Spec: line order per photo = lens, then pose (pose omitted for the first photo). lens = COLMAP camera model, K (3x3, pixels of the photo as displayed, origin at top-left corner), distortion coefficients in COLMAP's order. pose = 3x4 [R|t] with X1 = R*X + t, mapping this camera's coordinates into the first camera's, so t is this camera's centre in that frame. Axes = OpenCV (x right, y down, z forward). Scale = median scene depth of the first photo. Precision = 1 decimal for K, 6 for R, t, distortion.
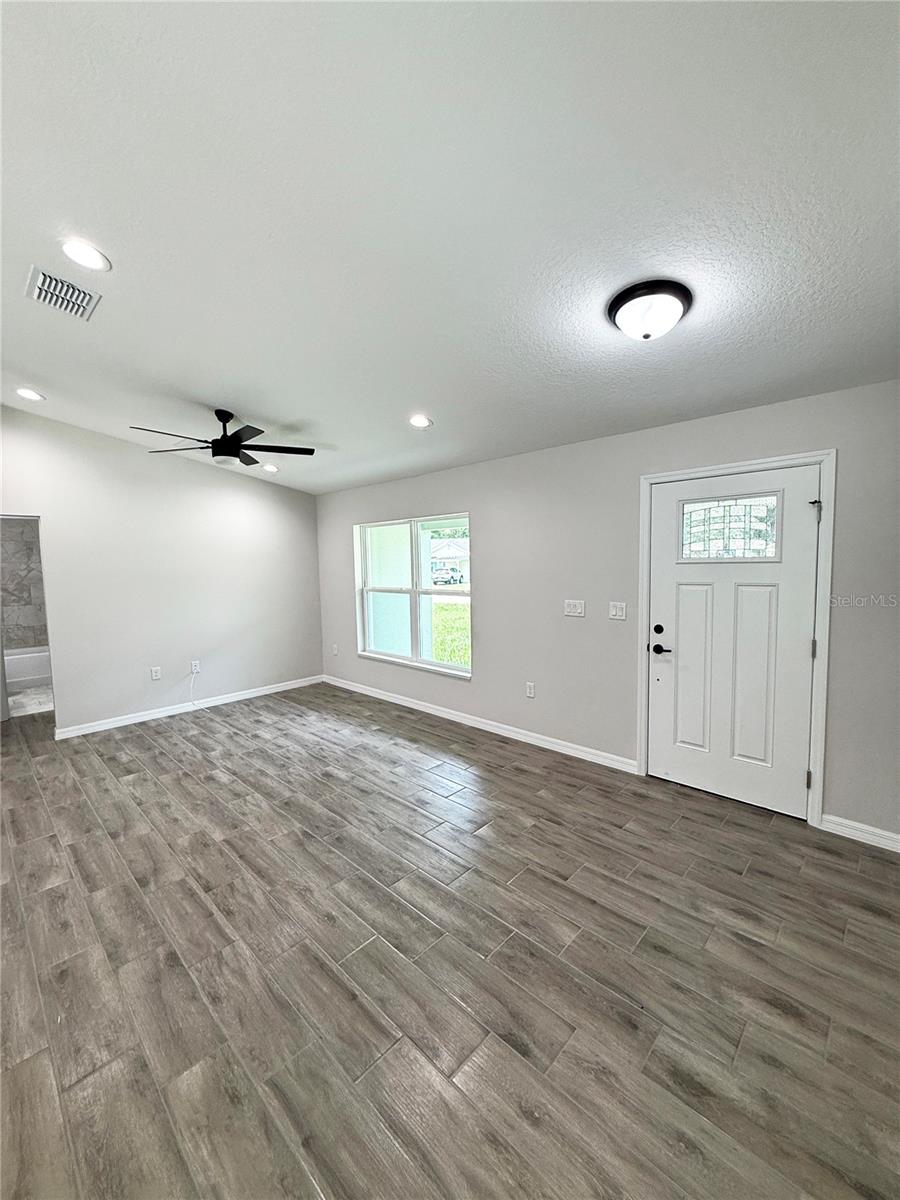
lens RADIAL K [[478.2, 0, 448.8], [0, 478.2, 596.1], [0, 0, 1]] dist [-0.000967, 0.000281]
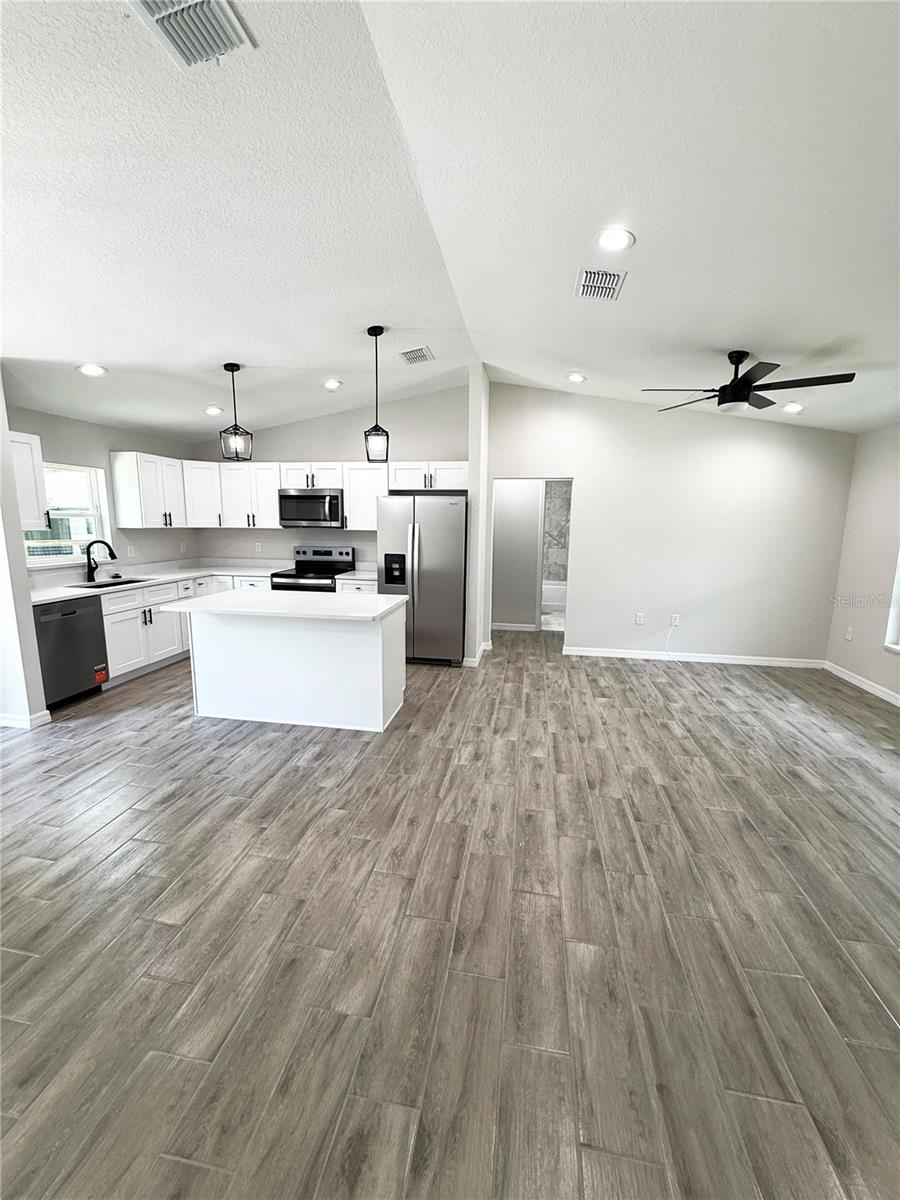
lens RADIAL K [[478.2, 0, 449.1], [0, 478.2, 598.0], [0, 0, 1]] dist [-0.000967, 0.000281]
pose [[0.560104, 0.159092, -0.813003, 0.047215], [-0.080684, 0.987197, 0.137593, -0.002049], [0.824484, -0.011470, 0.565769, 0.021488]]
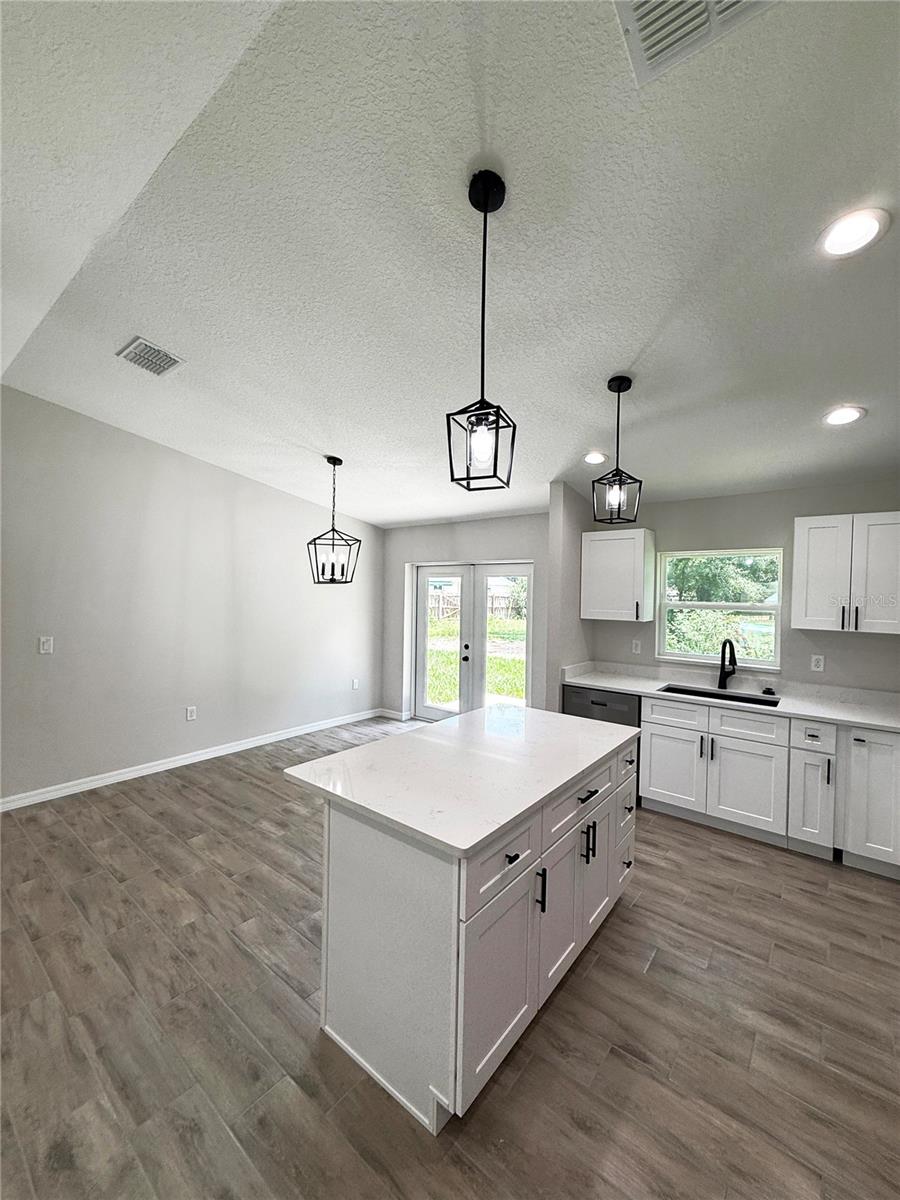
lens RADIAL K [[478.2, 0, 448.8], [0, 478.2, 598.6], [0, 0, 1]] dist [-0.000967, 0.000281]
pose [[-0.995814, 0.002011, -0.091381, -0.989397], [-0.005965, 0.996197, 0.086925, -0.083197], [0.091209, 0.087107, -0.992015, 1.046726]]
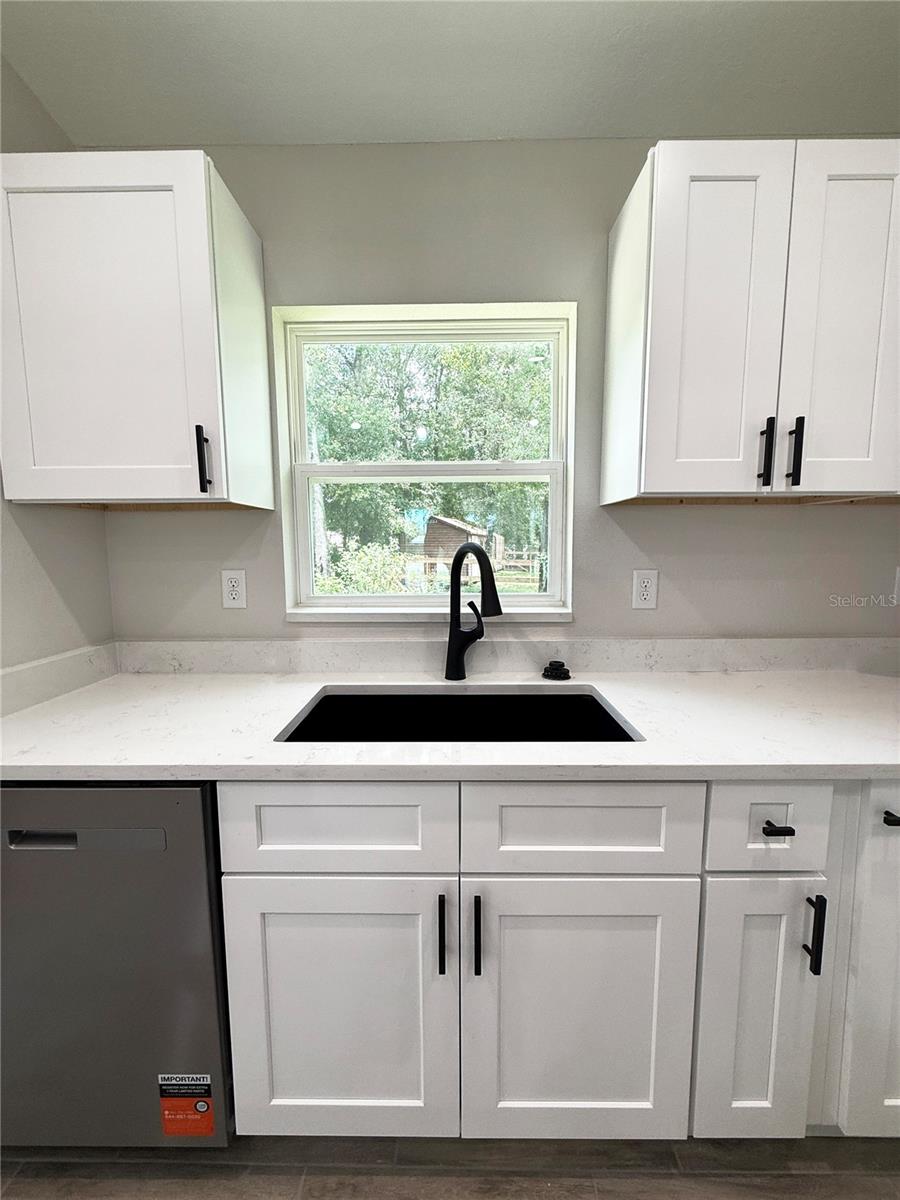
lens RADIAL K [[478.2, 0, 447.4], [0, 478.2, 595.6], [0, 0, 1]] dist [-0.000967, 0.000281]
pose [[-0.729912, 0.094508, -0.676976, -1.471247], [-0.027876, 0.985456, 0.167629, 0.087364], [0.682972, 0.141226, -0.716662, 0.255382]]
